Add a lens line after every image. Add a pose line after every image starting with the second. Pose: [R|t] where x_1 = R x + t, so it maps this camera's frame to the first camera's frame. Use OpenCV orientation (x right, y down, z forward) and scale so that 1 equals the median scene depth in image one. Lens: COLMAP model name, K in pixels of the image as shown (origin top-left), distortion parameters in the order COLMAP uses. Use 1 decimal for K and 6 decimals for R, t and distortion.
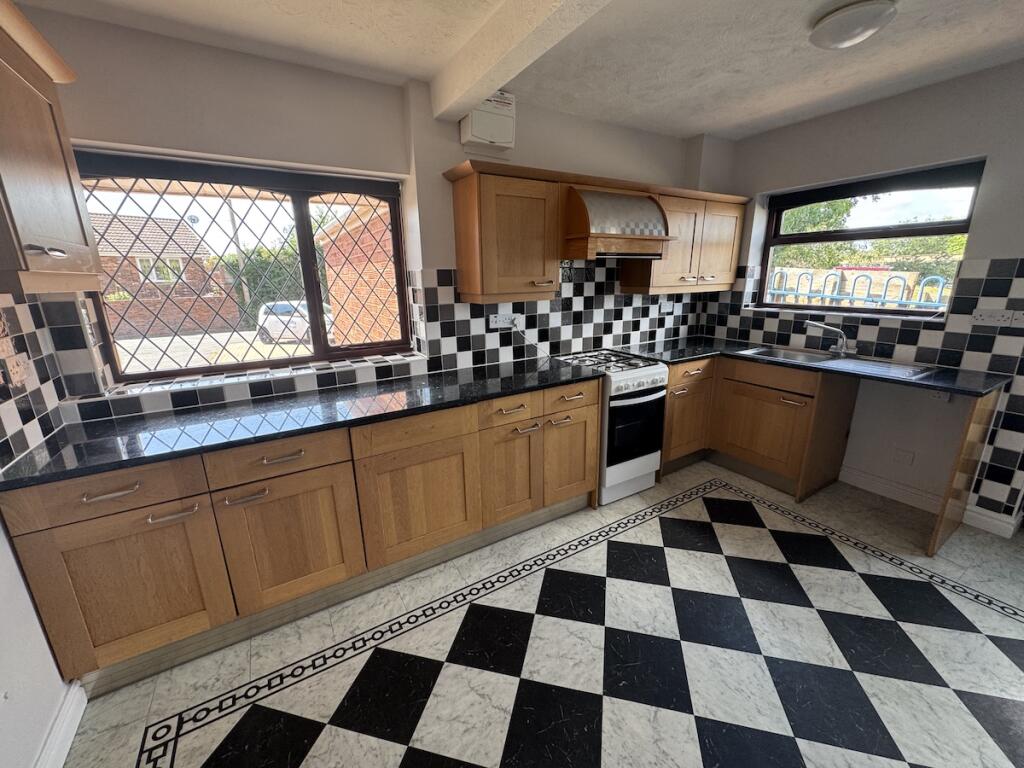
lens RADIAL K [[410.1, 0, 512.0], [0, 410.1, 384.0], [0, 0, 1]] dist [0.006842, 0.000028]
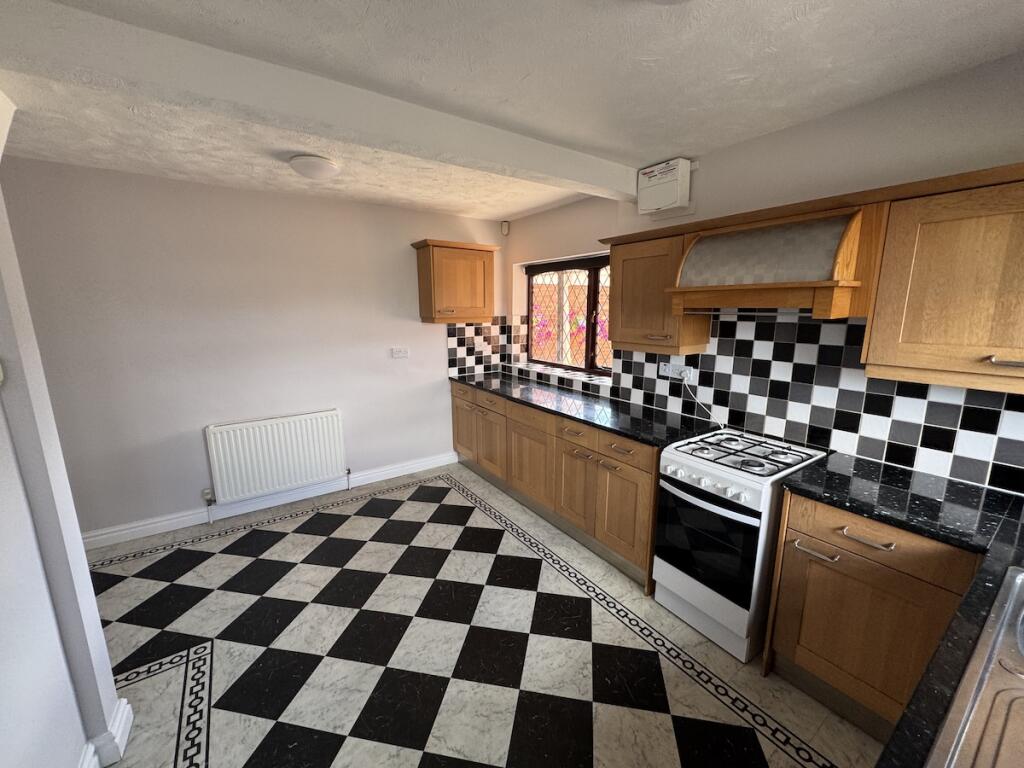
lens RADIAL K [[402.9, 0, 509.1], [0, 402.9, 387.5], [0, 0, 1]] dist [0.001751, 0.000298]
pose [[0.047945, 0.195616, -0.979508, 0.964954], [-0.280080, 0.943928, 0.174801, -0.180279], [0.958779, 0.265960, 0.100044, 0.544191]]
